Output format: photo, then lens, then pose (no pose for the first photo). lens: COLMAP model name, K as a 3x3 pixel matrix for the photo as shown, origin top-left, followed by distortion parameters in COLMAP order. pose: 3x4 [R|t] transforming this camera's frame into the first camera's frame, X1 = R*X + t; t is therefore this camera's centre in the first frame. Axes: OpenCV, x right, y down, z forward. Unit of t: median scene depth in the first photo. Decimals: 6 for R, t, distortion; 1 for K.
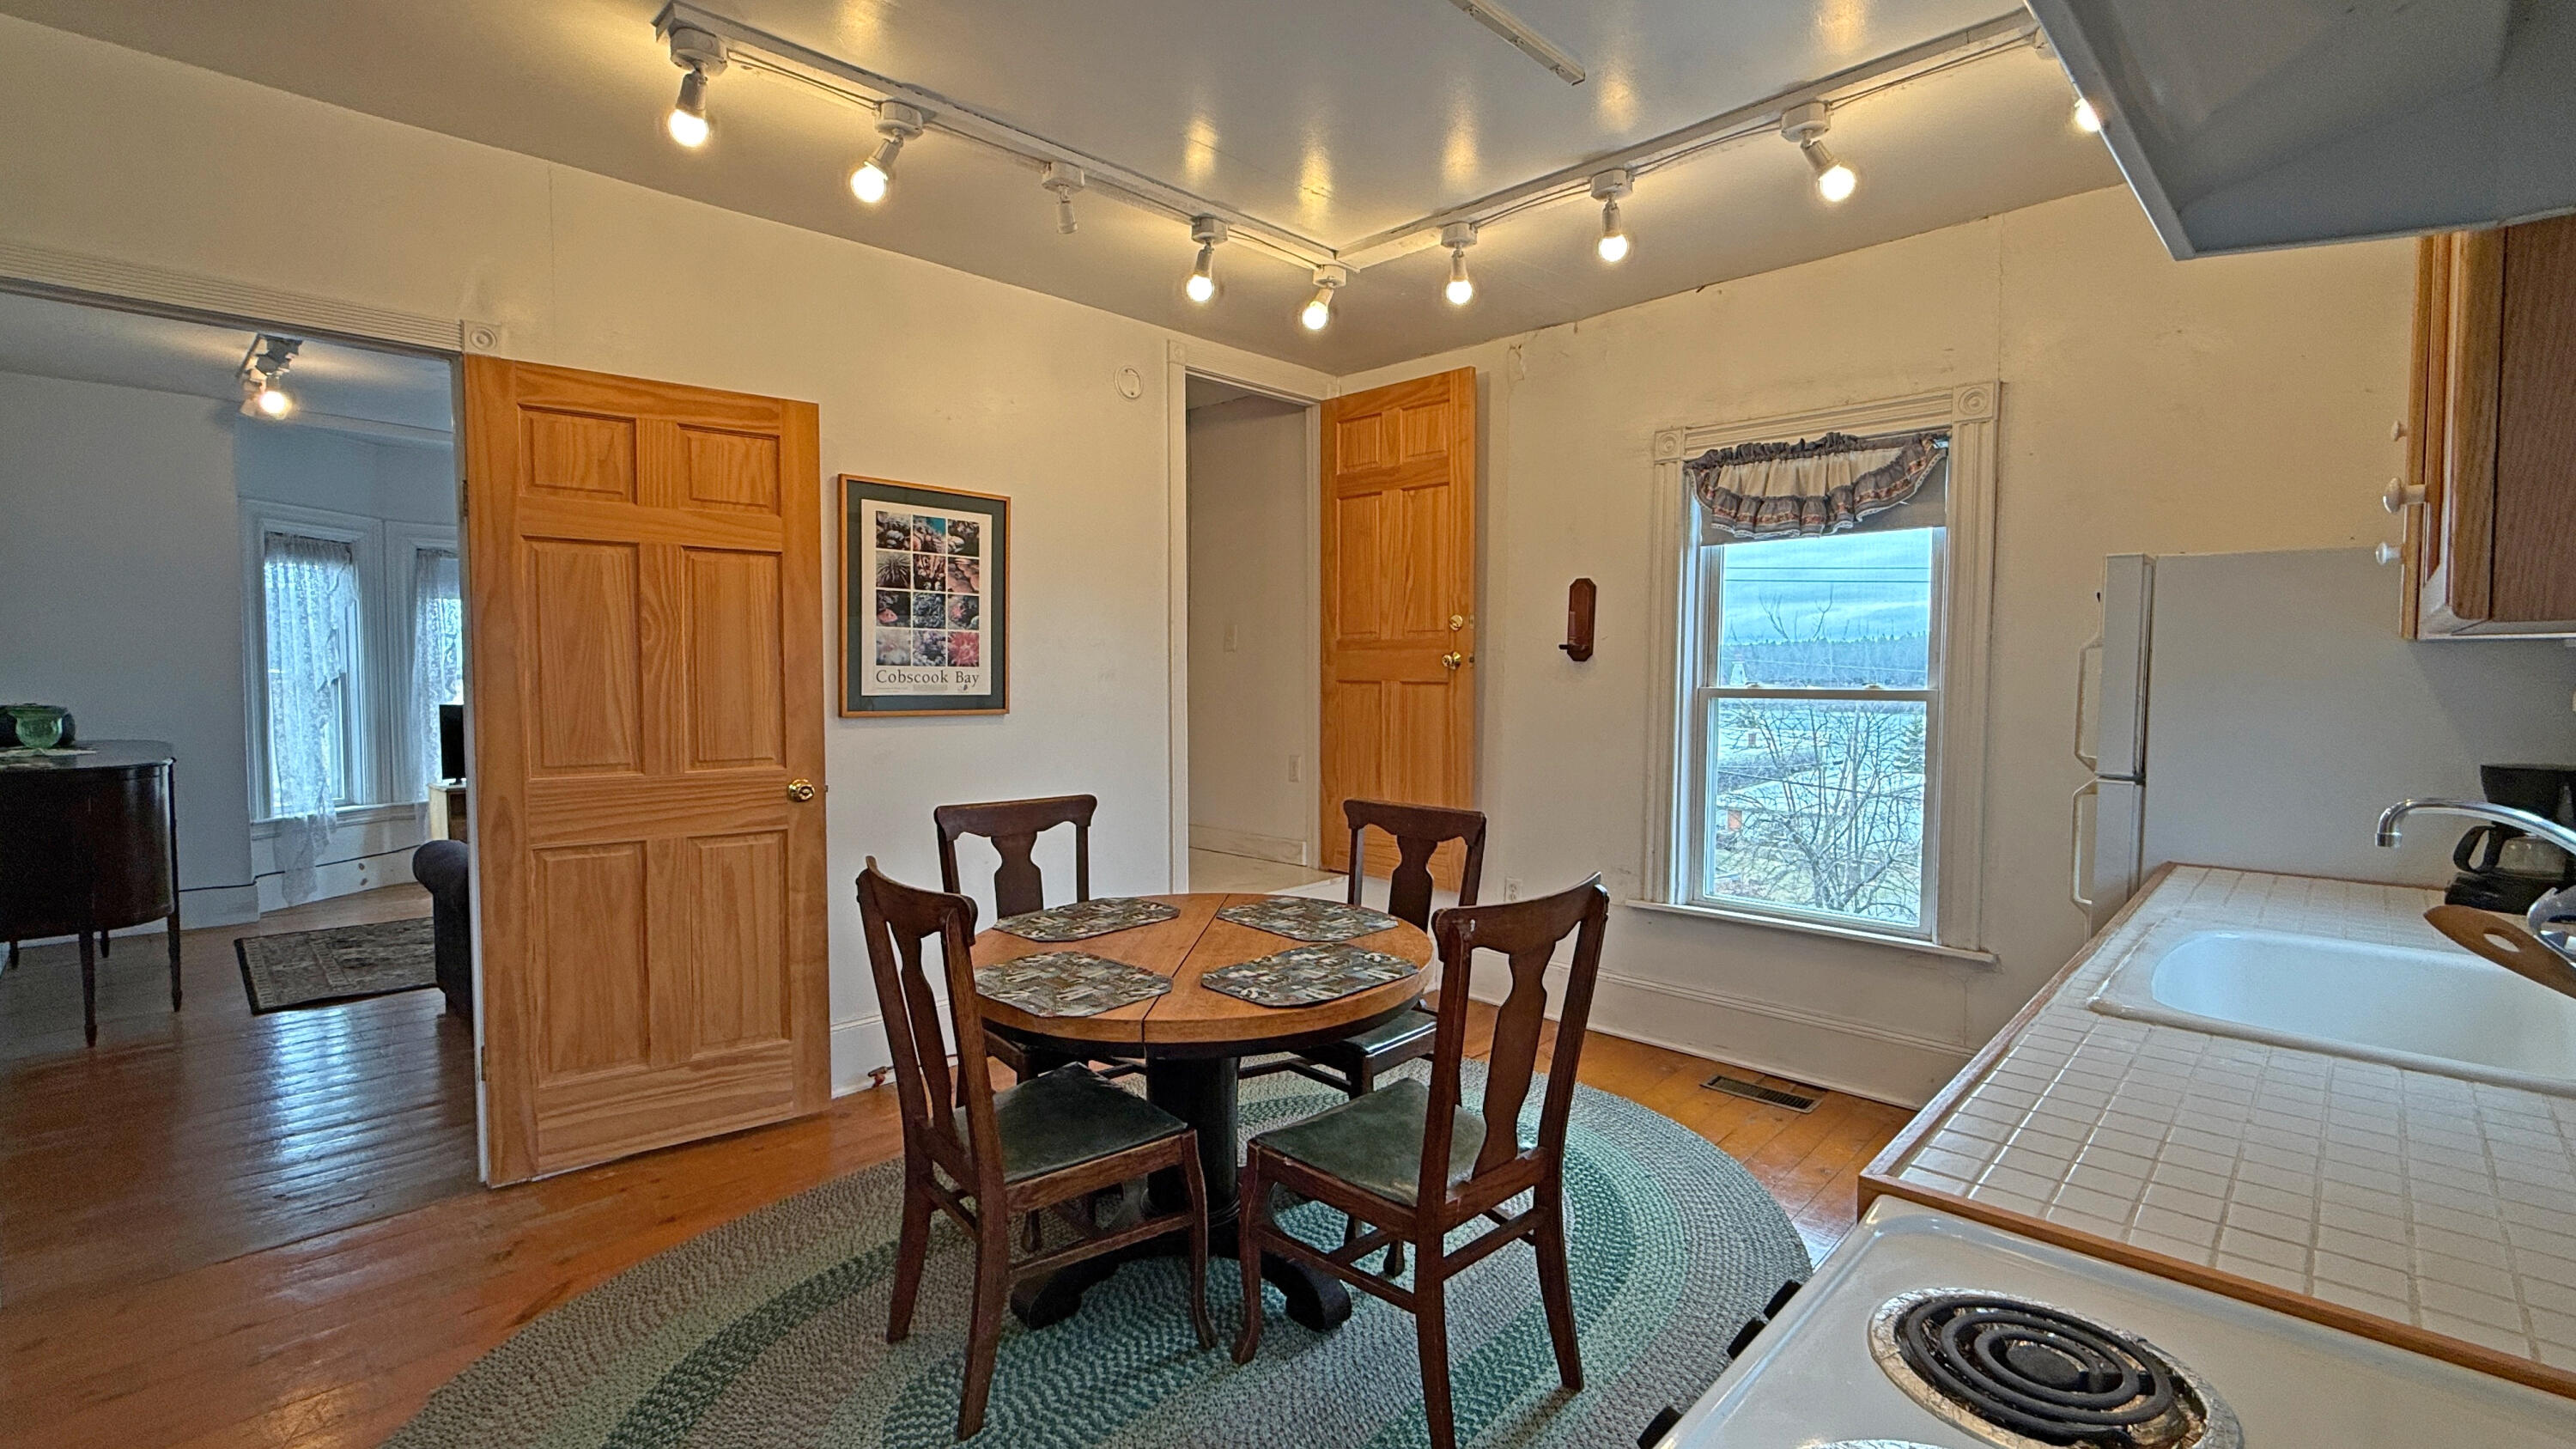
lens RADIAL K [[1132.1, 0, 1293.7], [0, 1132.1, 731.7], [0, 0, 1]] dist [0.001309, 0.000450]
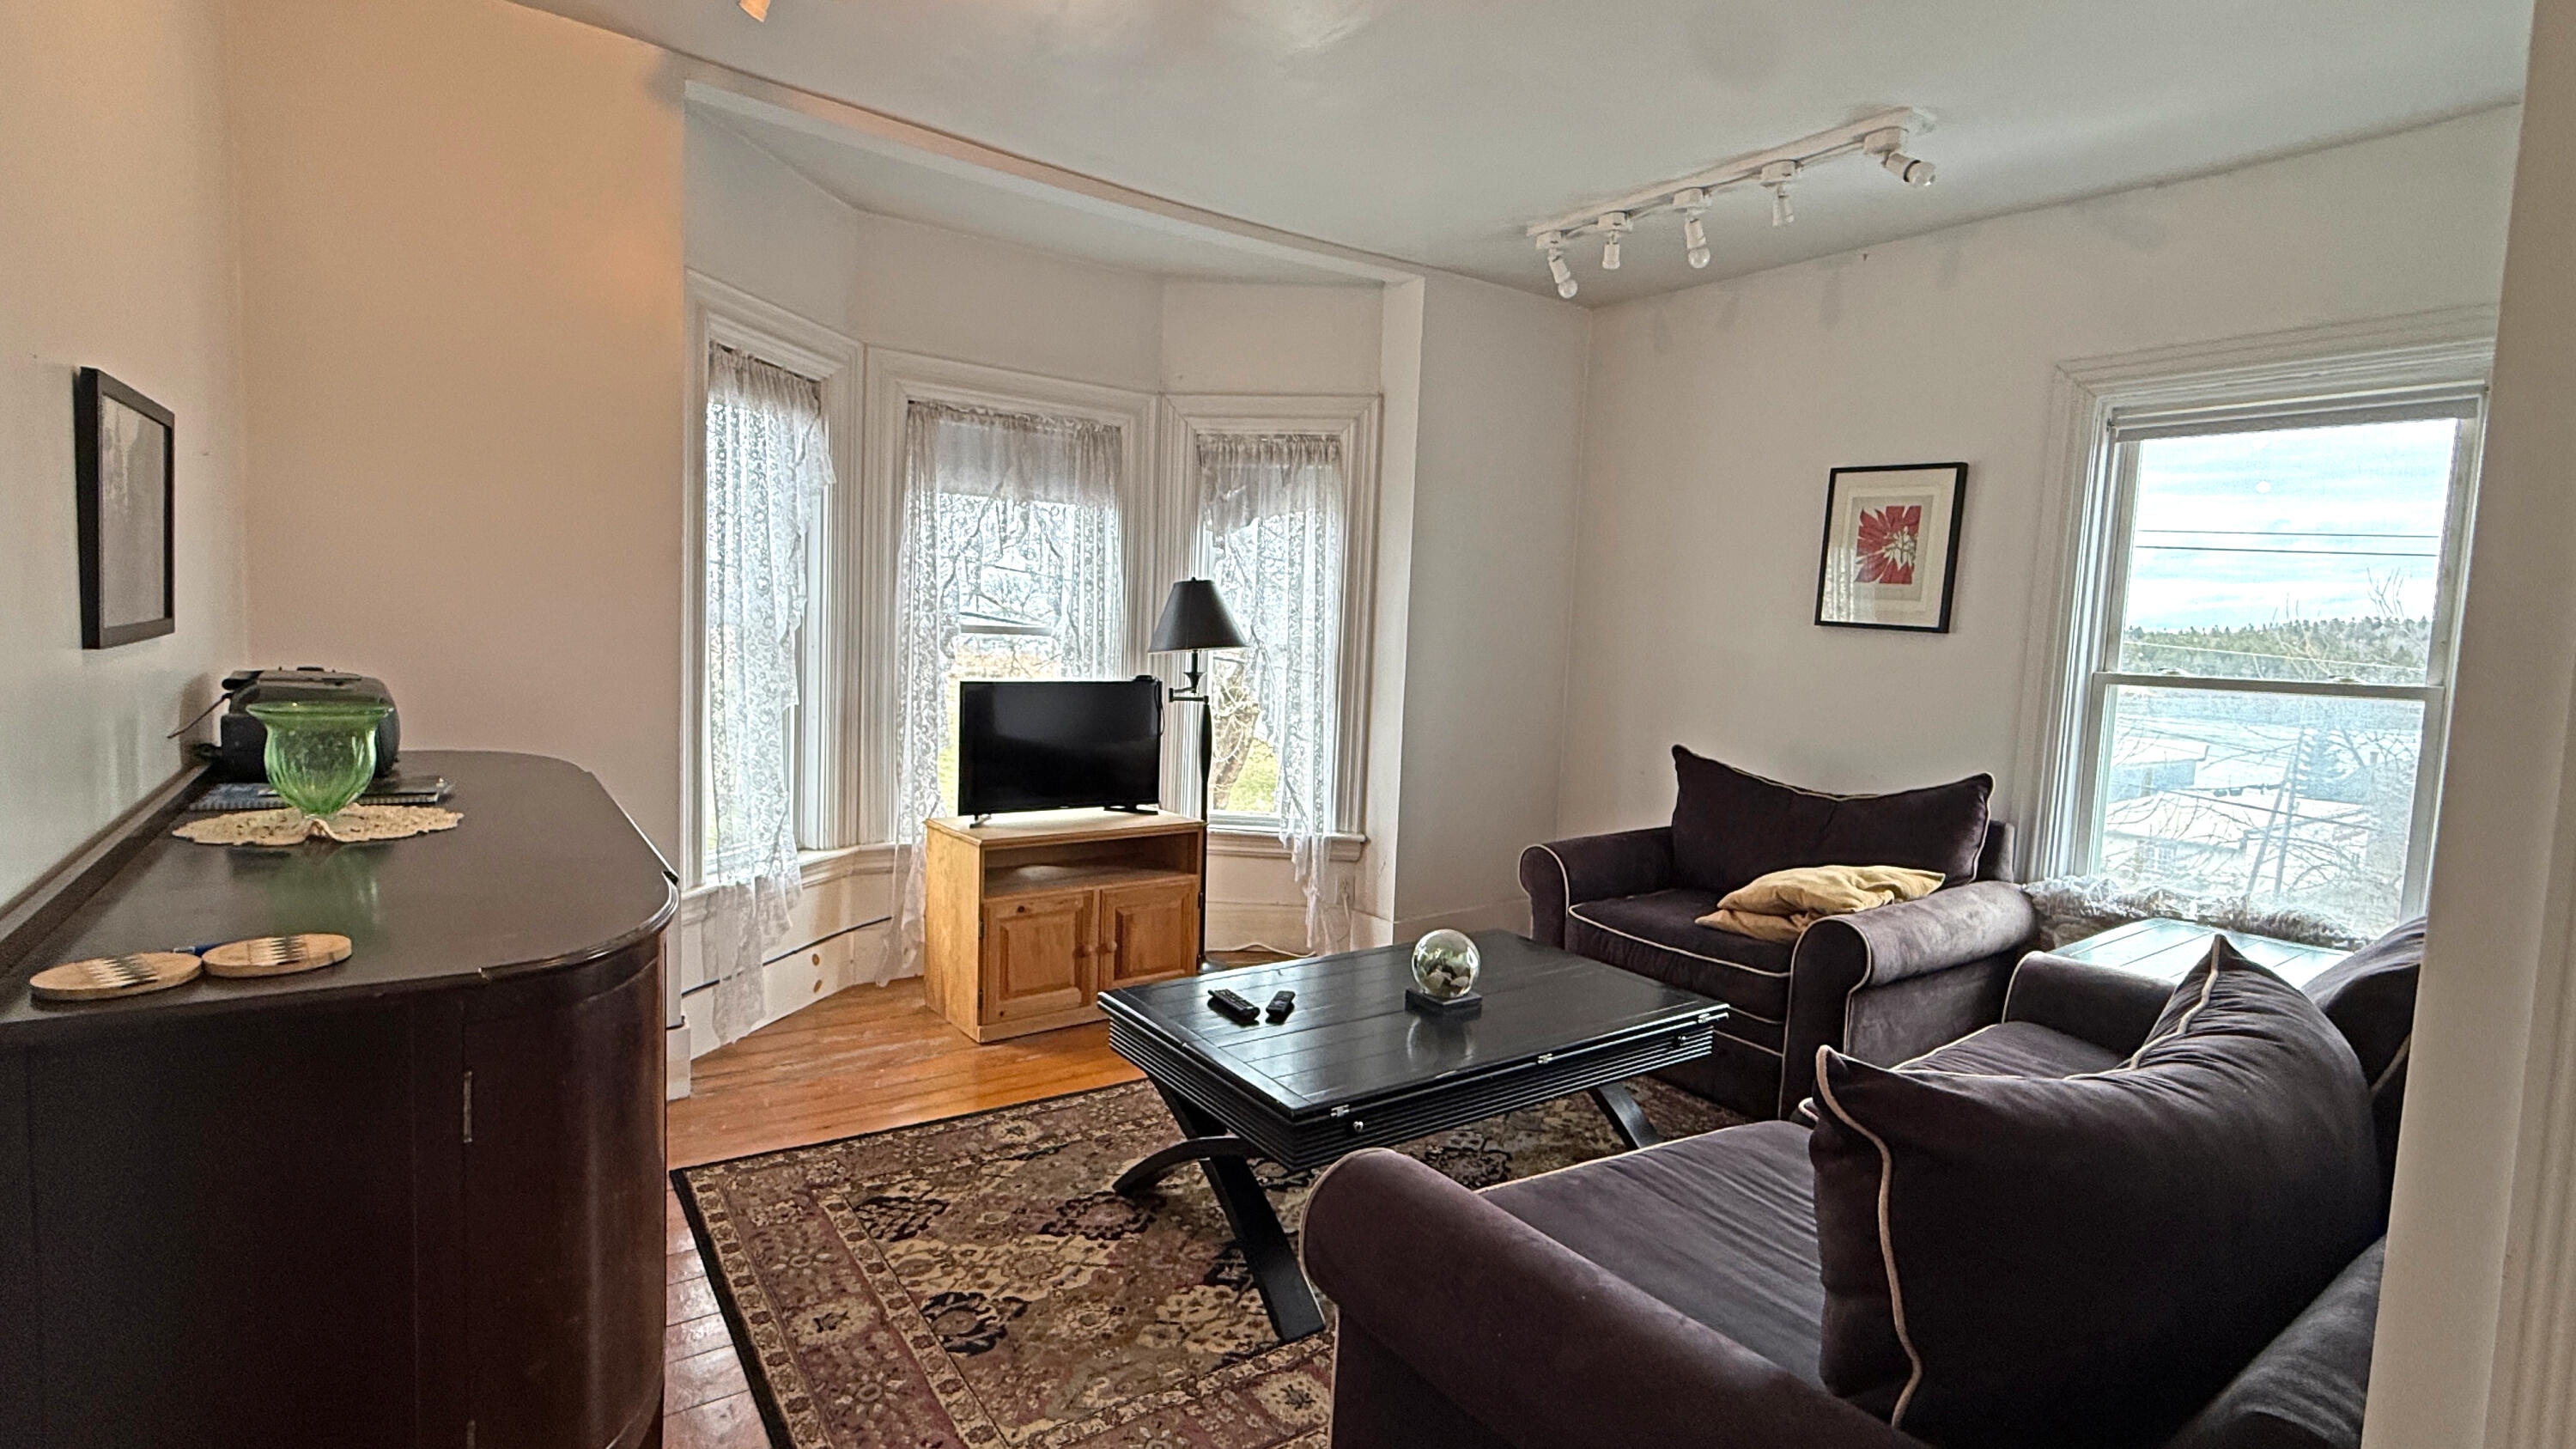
lens RADIAL K [[1210.8, 0, 1277.9], [0, 1210.8, 722.3], [0, 0, 1]] dist [0.003062, 0.000131]
pose [[0.982053, 0.049385, -0.182025, -0.088851], [-0.044588, 0.998544, 0.030354, -0.004892], [0.183259, -0.021693, 0.982825, 0.081522]]
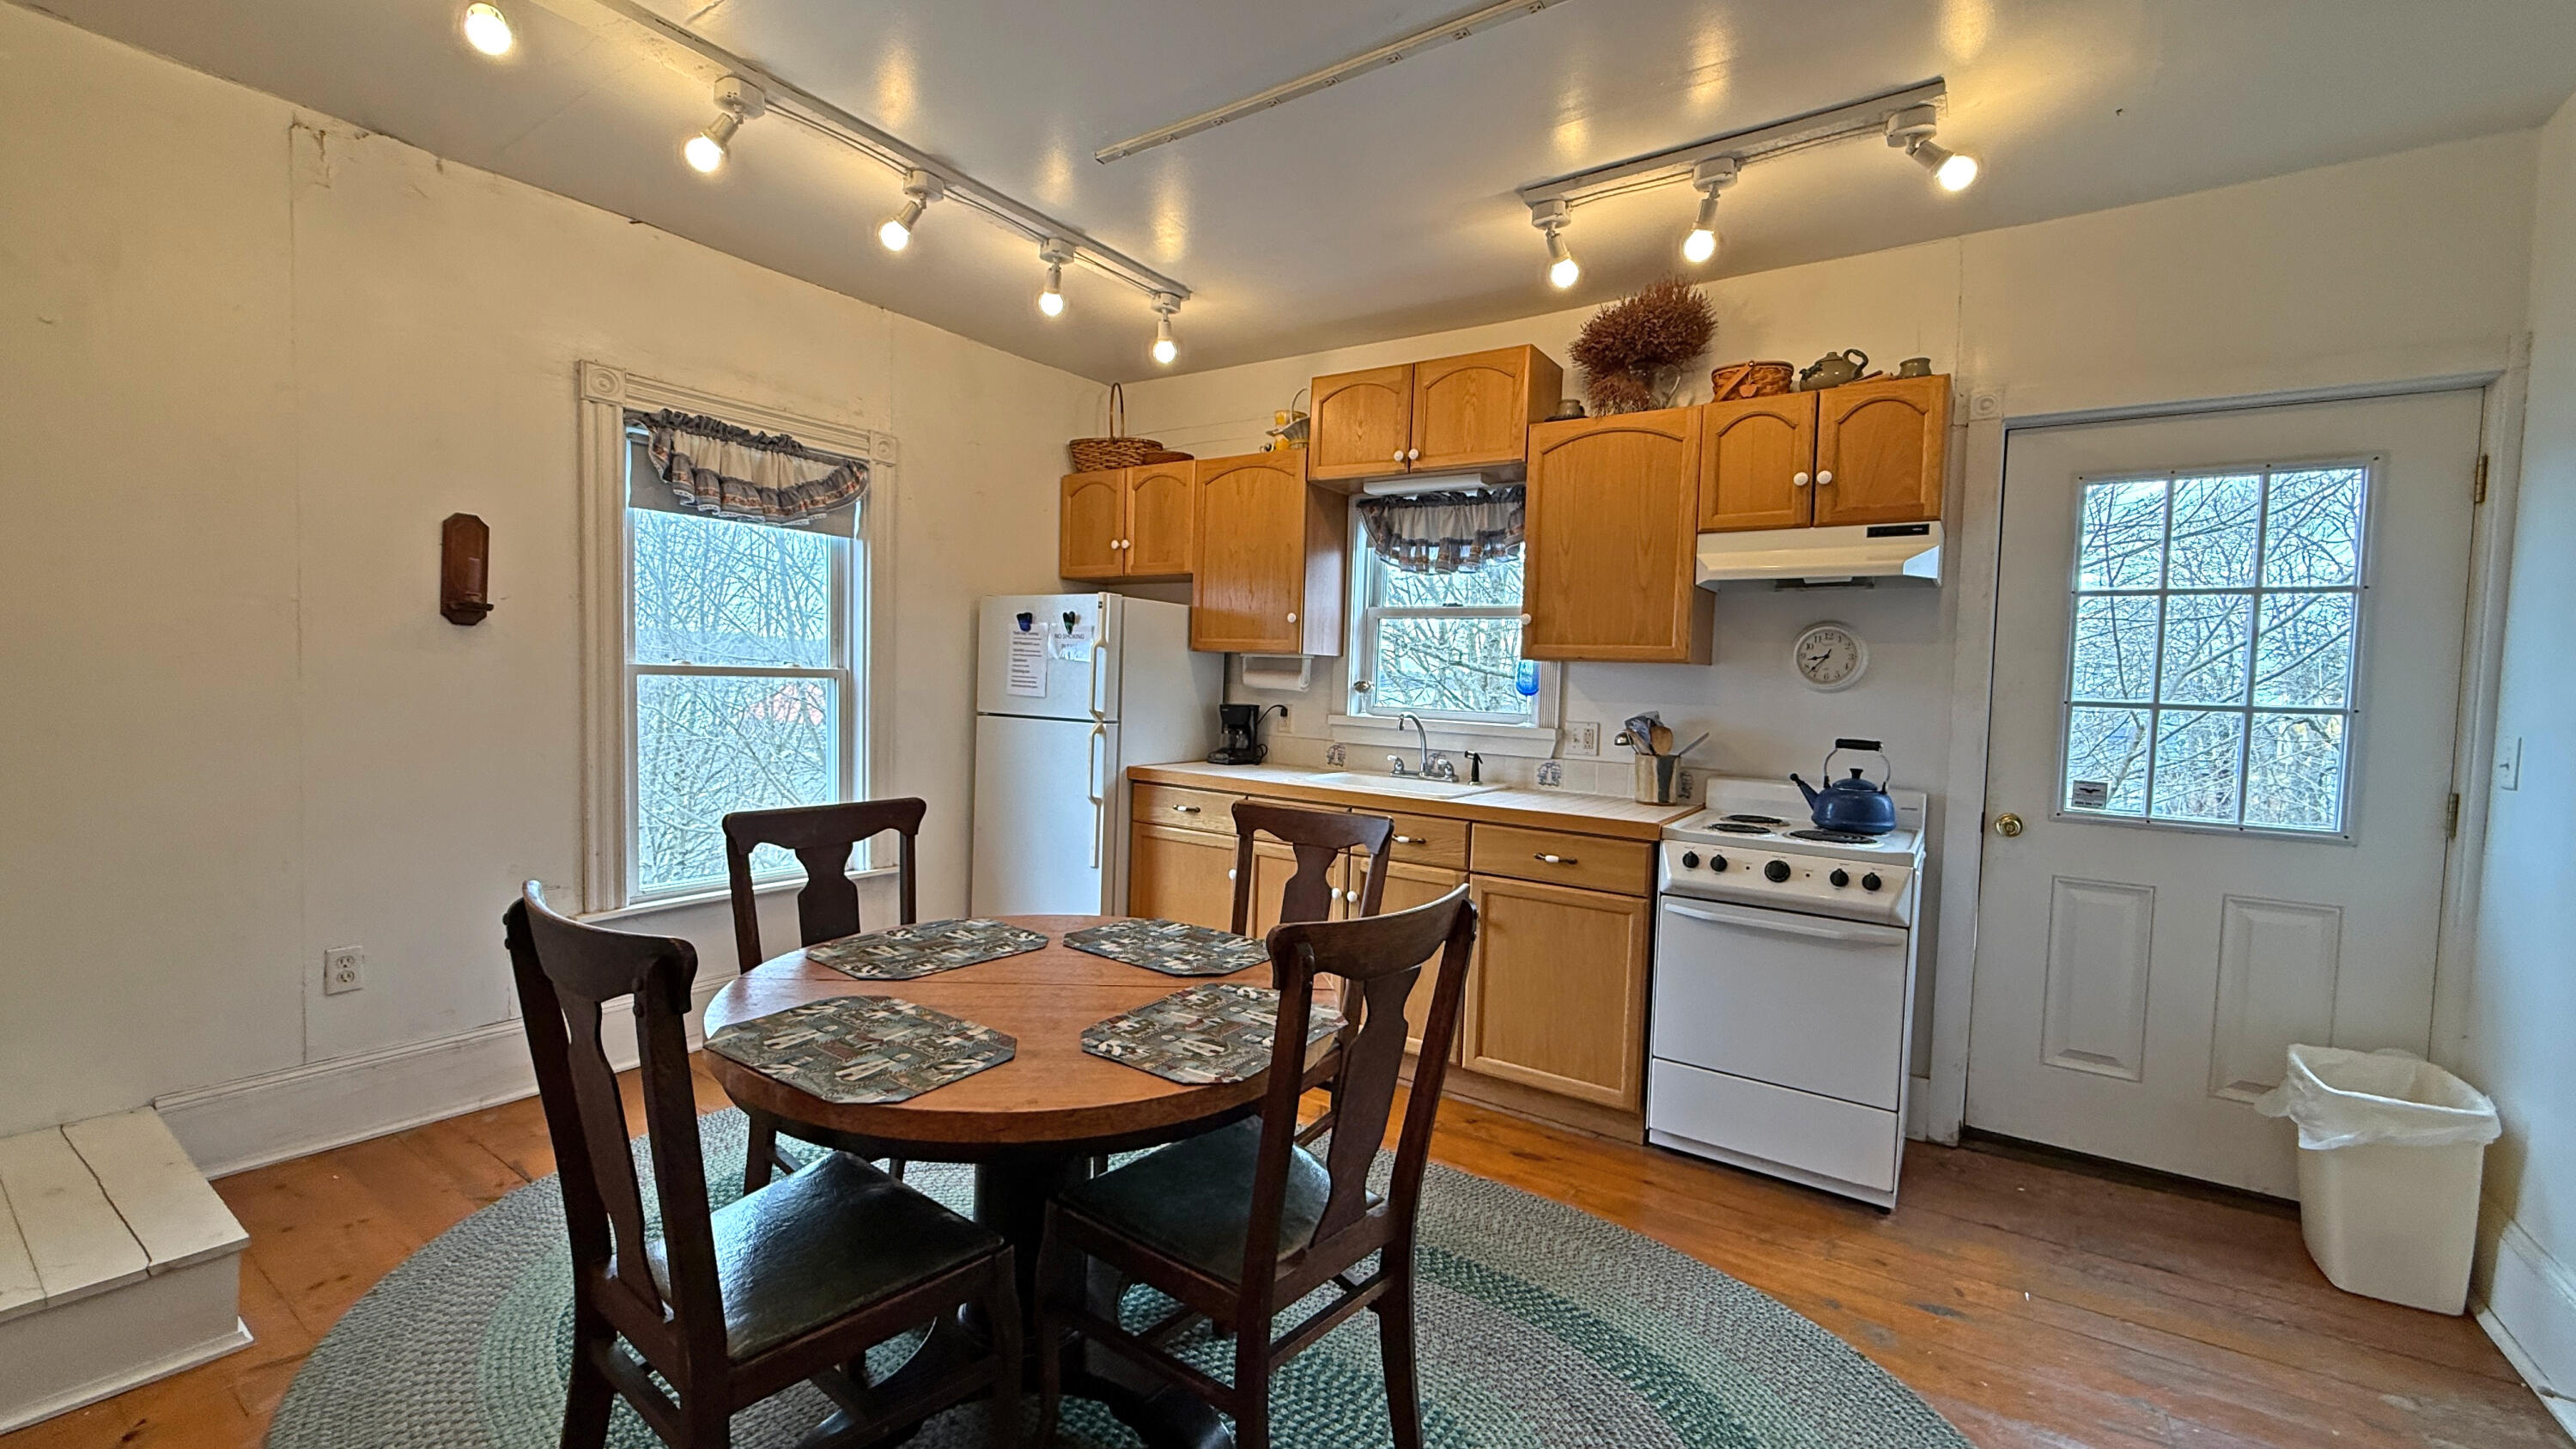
lens RADIAL K [[1015.2, 0, 1279.2], [0, 1015.2, 732.4], [0, 0, 1]] dist [-0.004407, -0.000080]
pose [[-0.162003, -0.056392, 0.985178, -0.848639], [0.024068, 0.997843, 0.061075, -0.031942], [-0.986497, 0.033605, -0.160297, 0.986877]]
